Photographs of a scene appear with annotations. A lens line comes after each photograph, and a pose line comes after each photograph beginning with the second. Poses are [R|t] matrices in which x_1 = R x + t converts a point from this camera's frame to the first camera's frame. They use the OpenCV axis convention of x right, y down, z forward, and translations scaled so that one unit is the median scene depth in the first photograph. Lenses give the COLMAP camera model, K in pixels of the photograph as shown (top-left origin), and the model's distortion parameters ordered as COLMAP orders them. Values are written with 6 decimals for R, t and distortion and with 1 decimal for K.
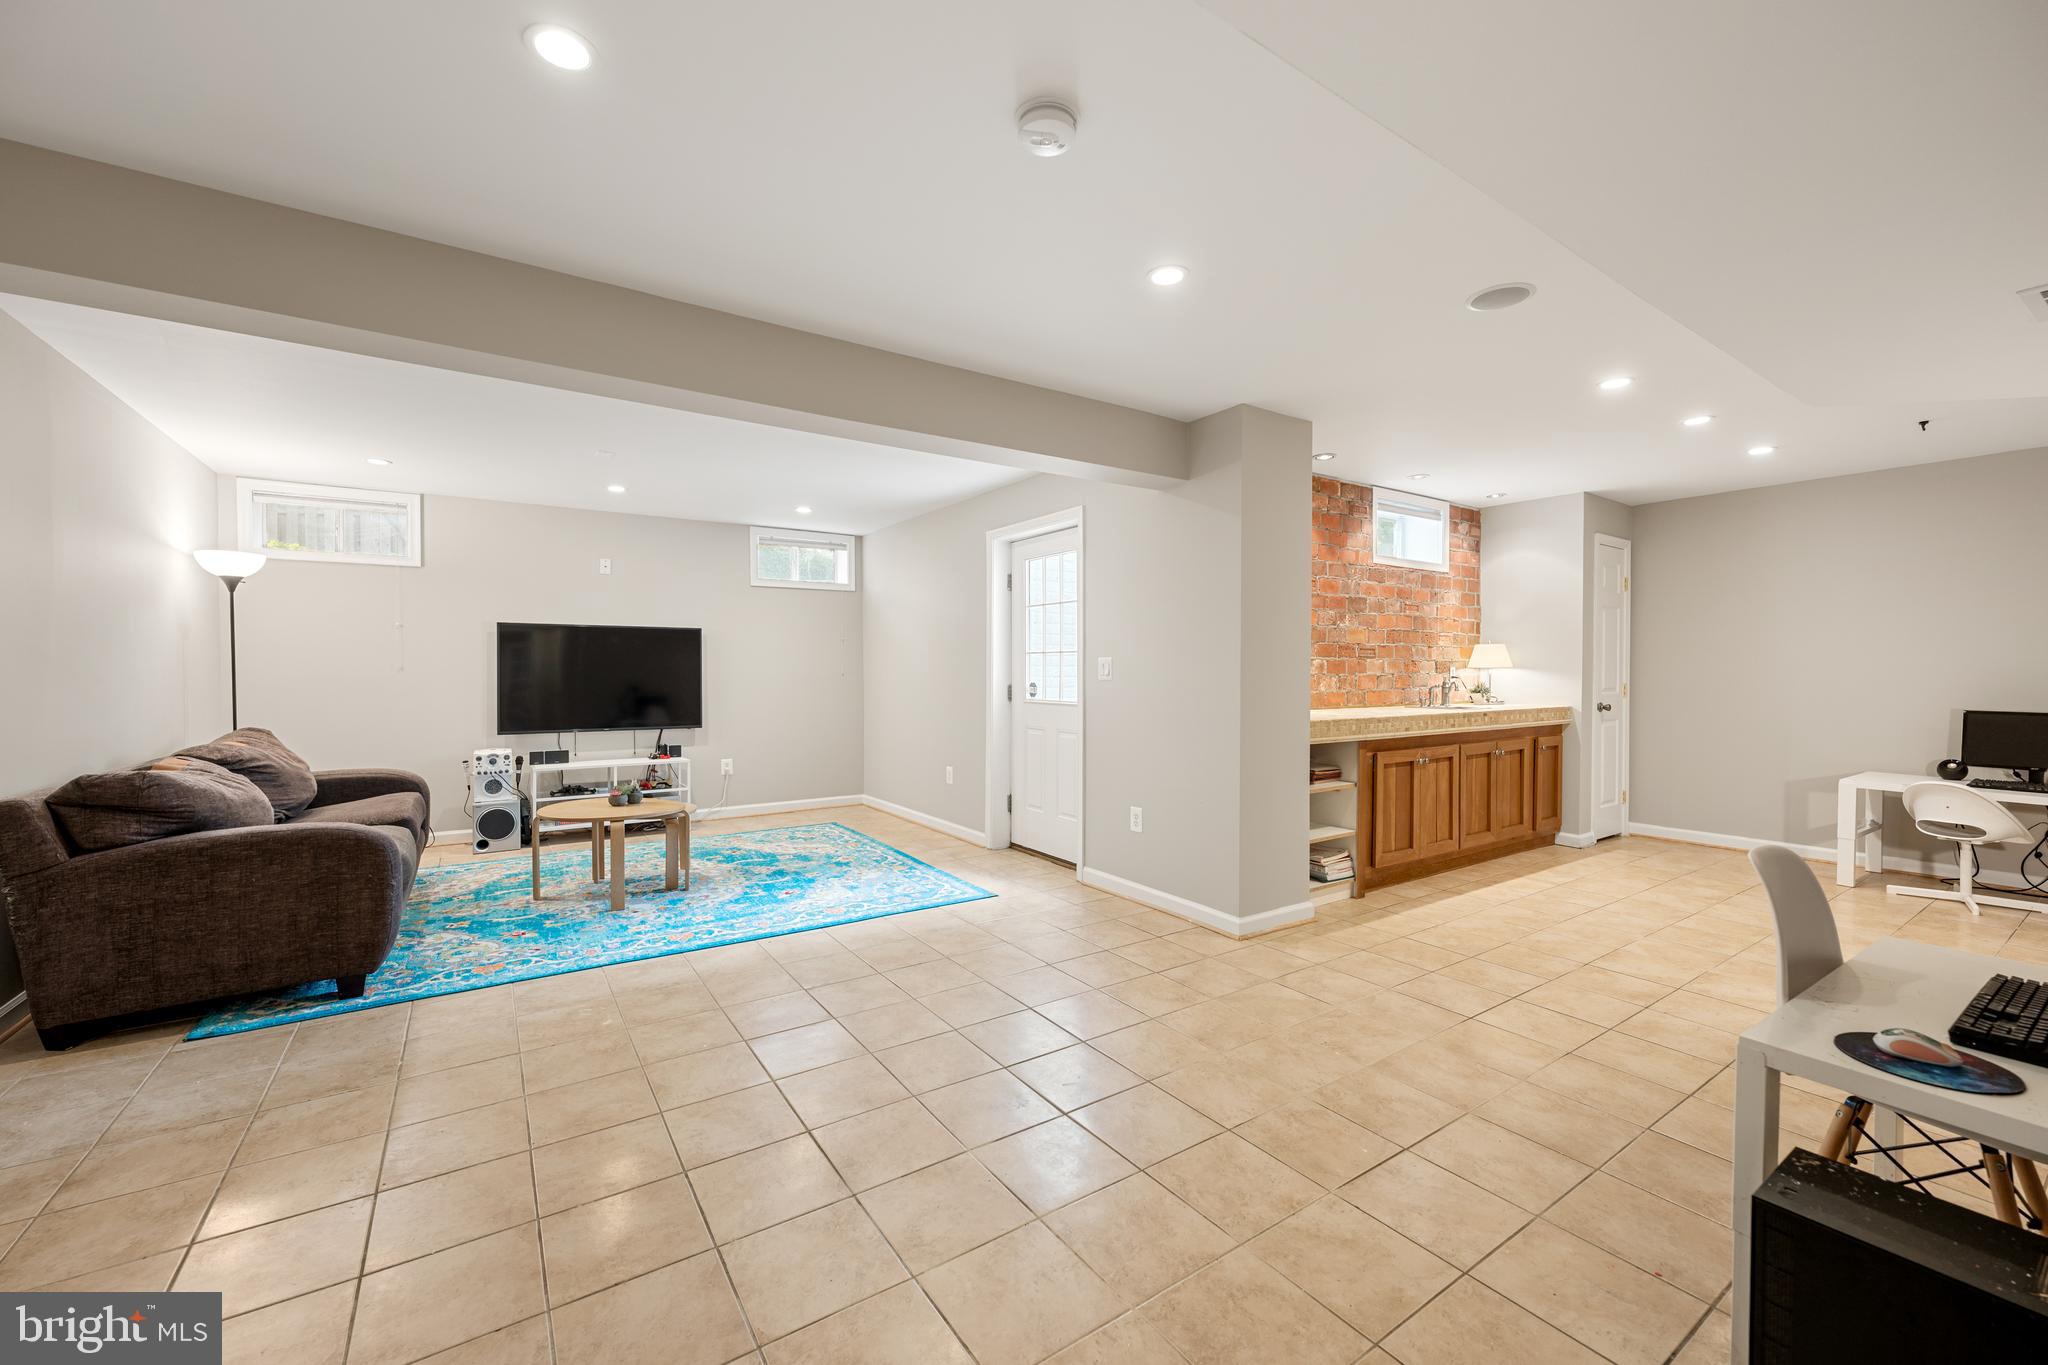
lens RADIAL K [[811.9, 0, 1019.2], [0, 811.9, 678.9], [0, 0, 1]] dist [-0.000436, 0.000032]
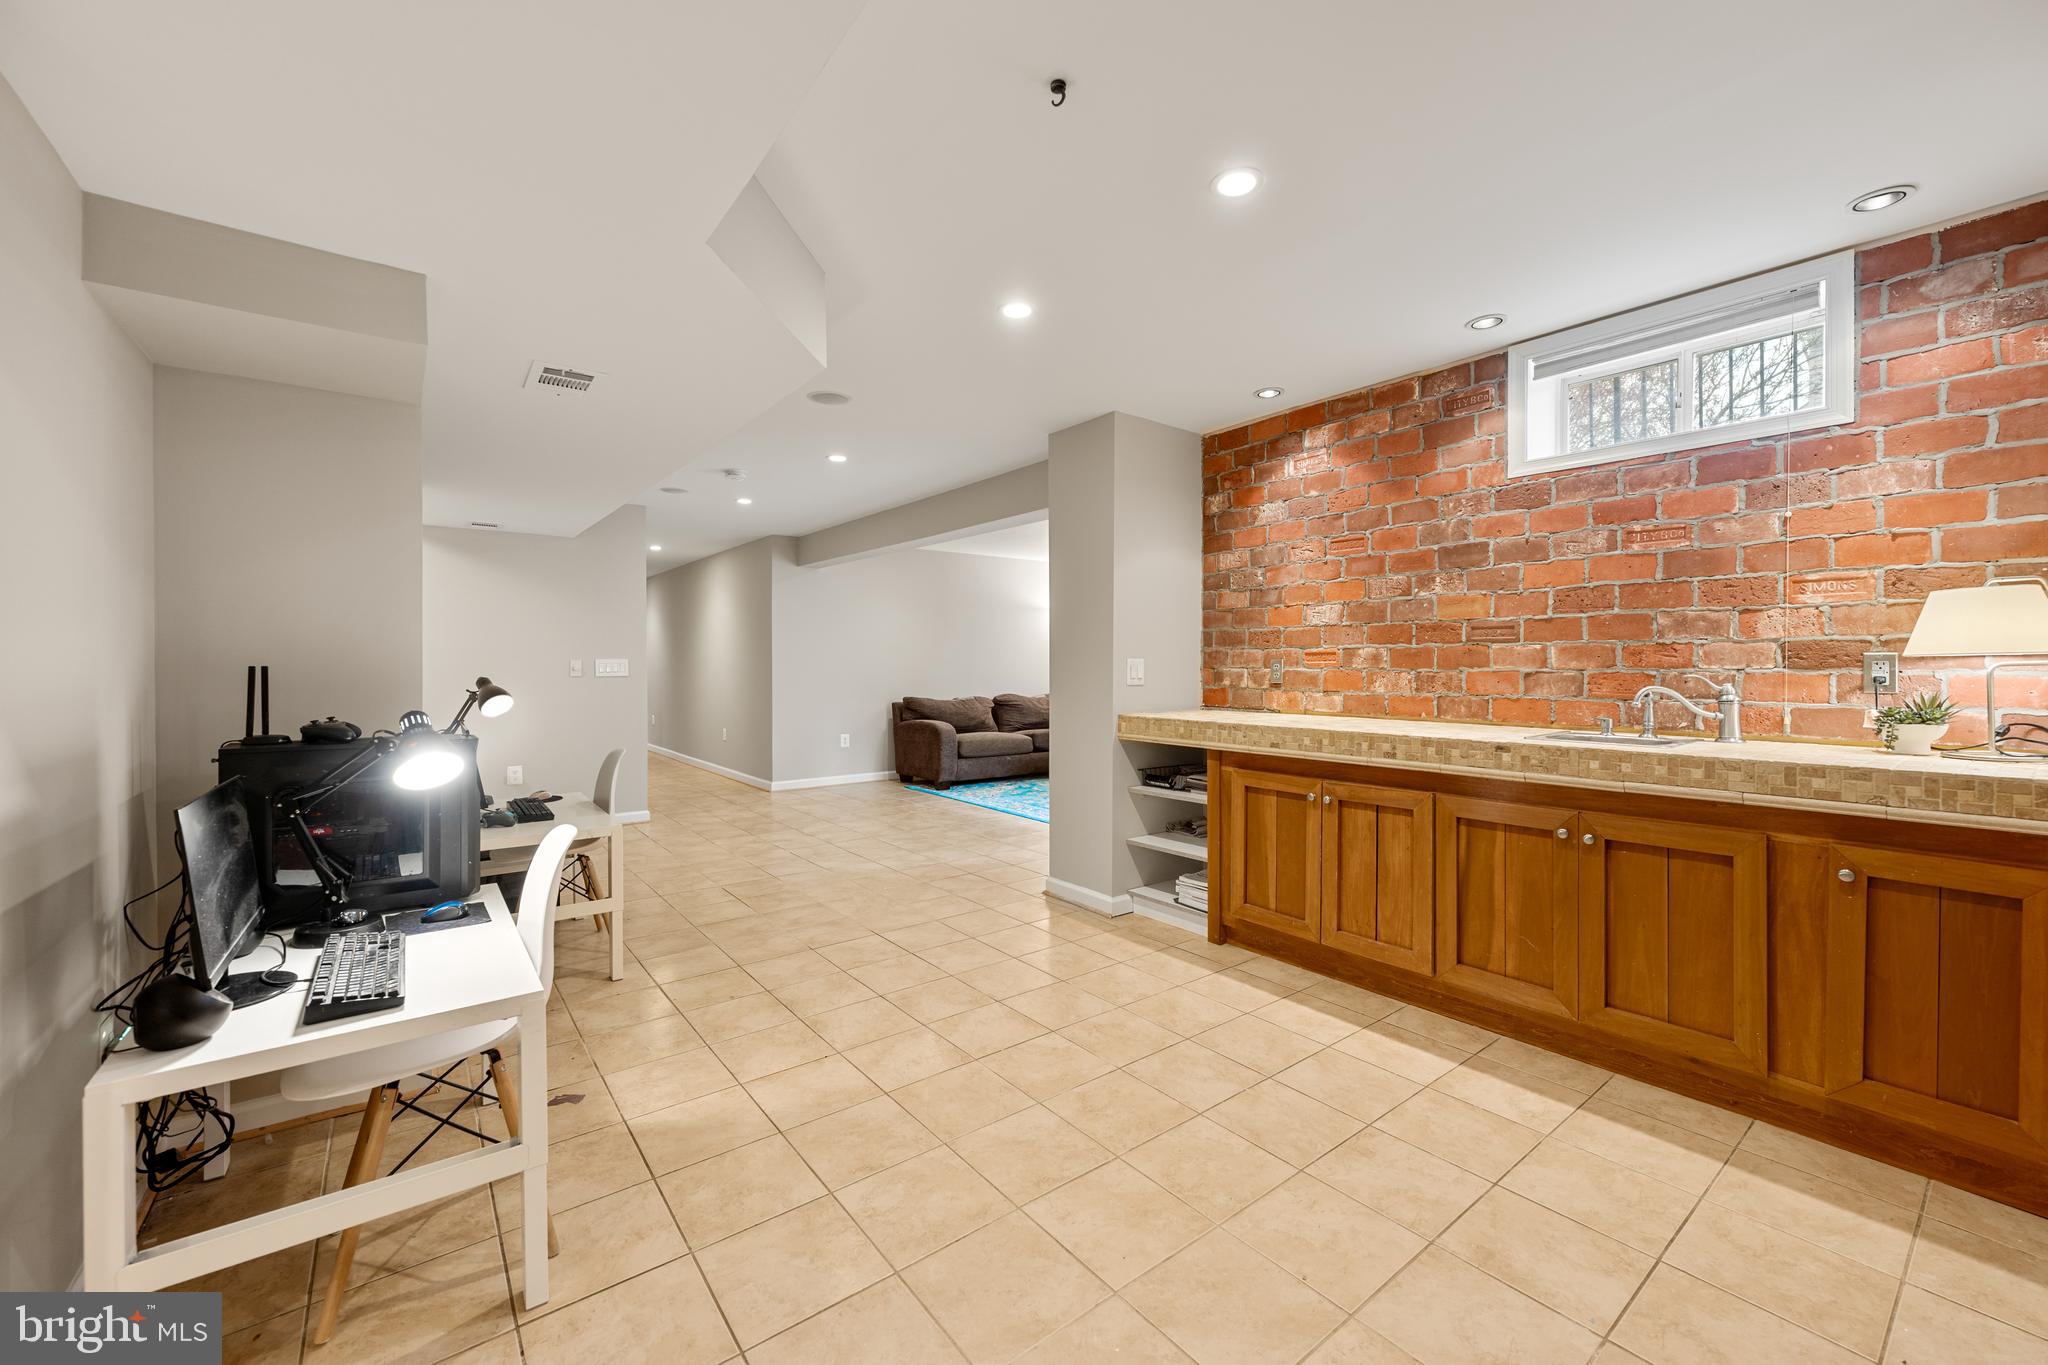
lens RADIAL K [[819.7, 0, 1020.9], [0, 819.7, 667.3], [0, 0, 1]] dist [-0.000936, -0.000085]
pose [[0.061551, 0.005387, -0.998089, 1.123157], [-0.010502, 0.999934, 0.004749, -0.007529], [0.998049, 0.010189, 0.061603, 0.690464]]
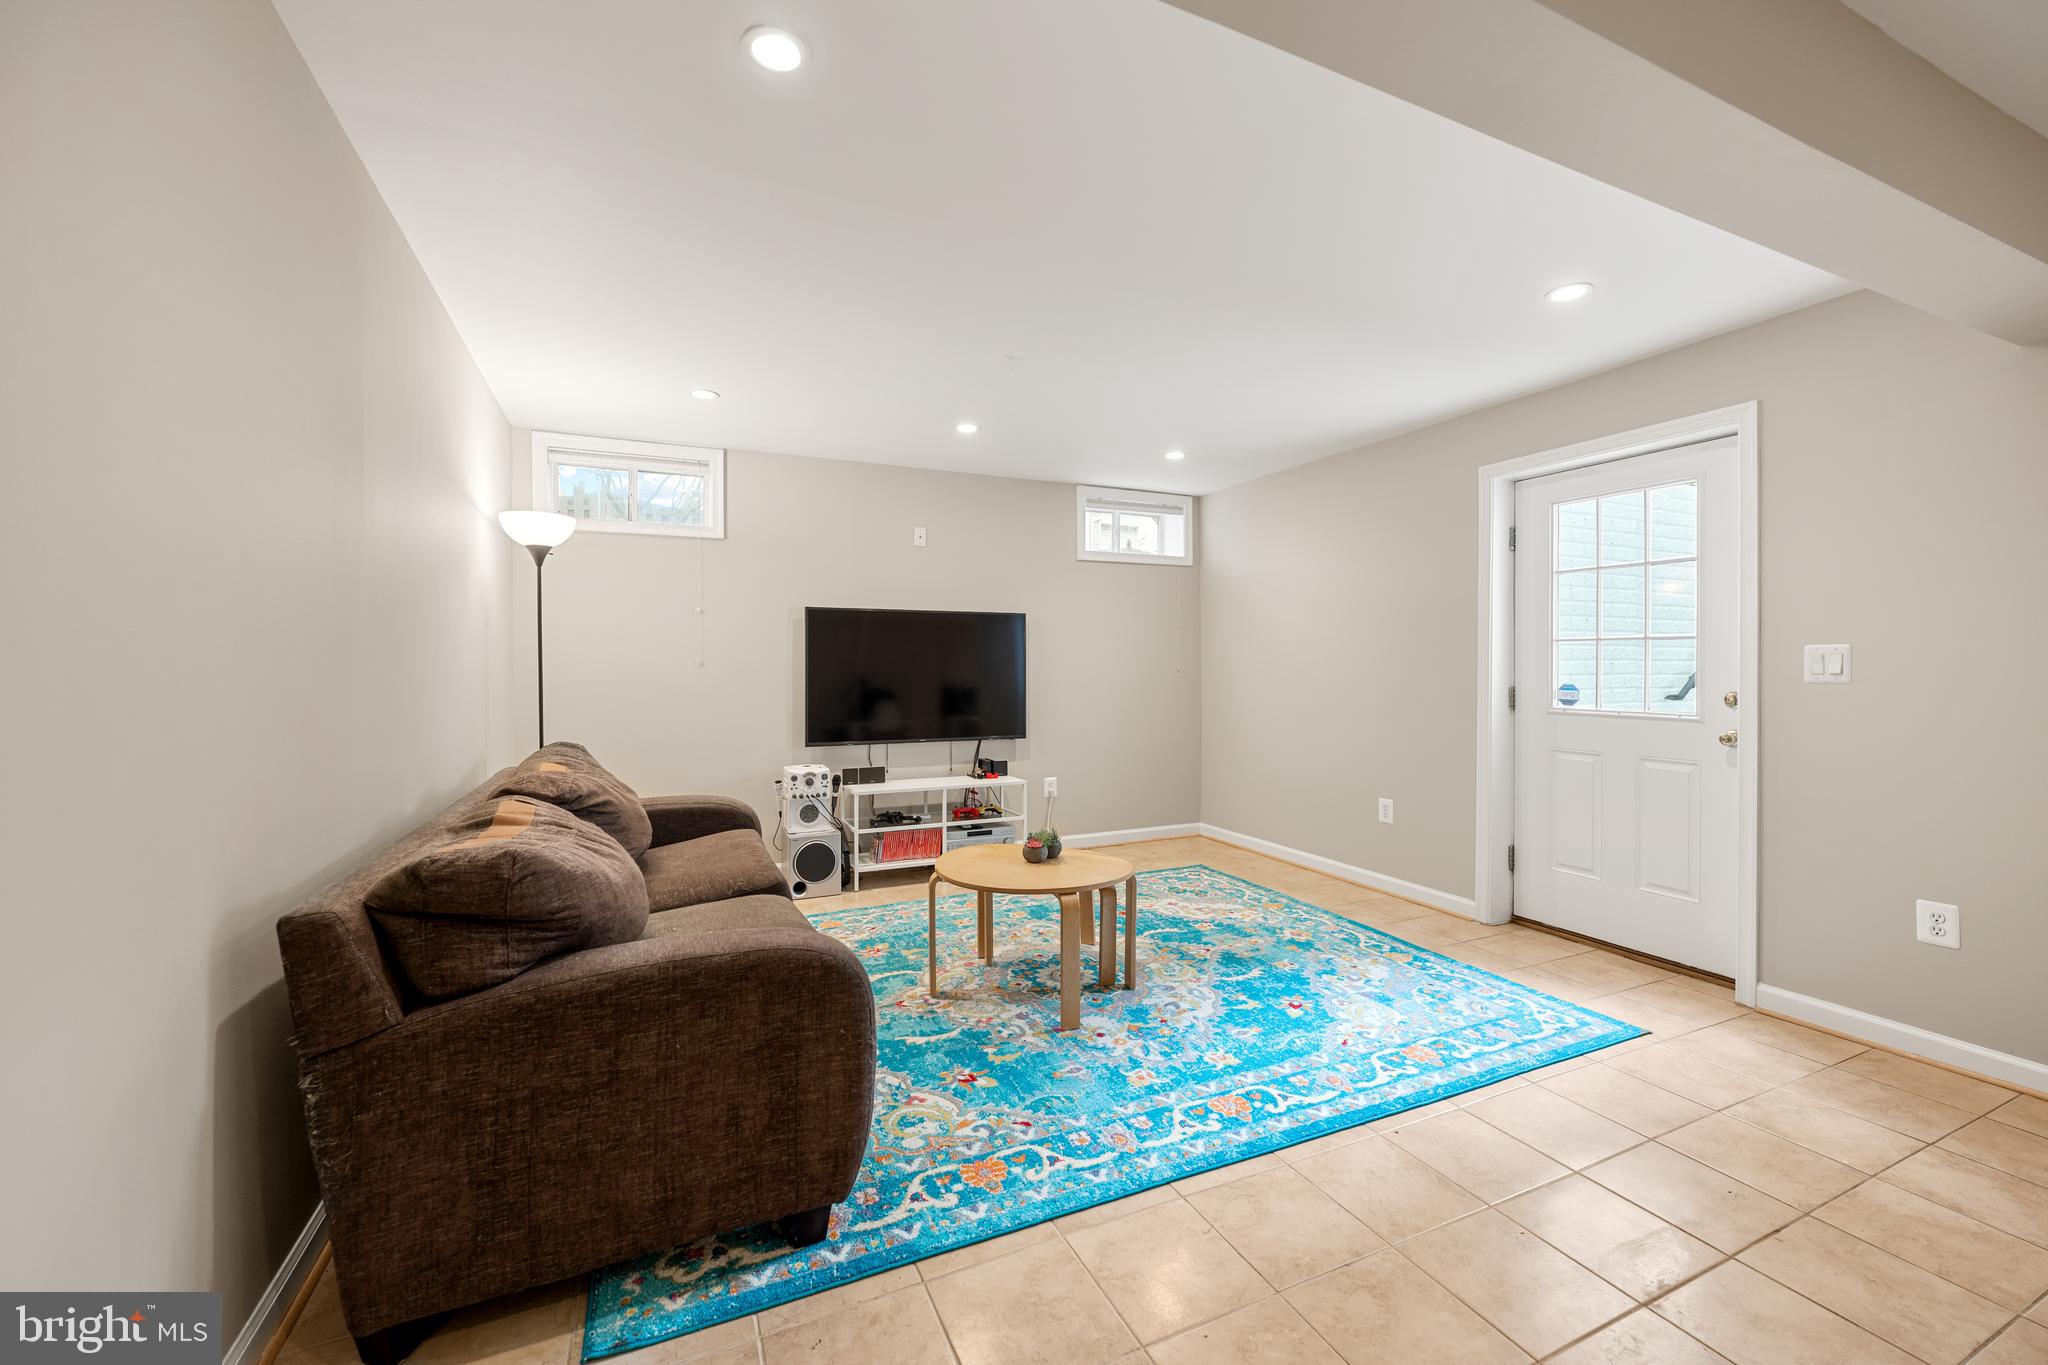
lens RADIAL K [[819.7, 0, 1020.9], [0, 819.7, 667.3], [0, 0, 1]] dist [-0.000936, -0.000085]
pose [[0.986665, -0.000524, -0.162765, -0.371663], [-0.000813, 0.999966, -0.008152, -0.004139], [0.162764, 0.008176, 0.986631, 0.289693]]
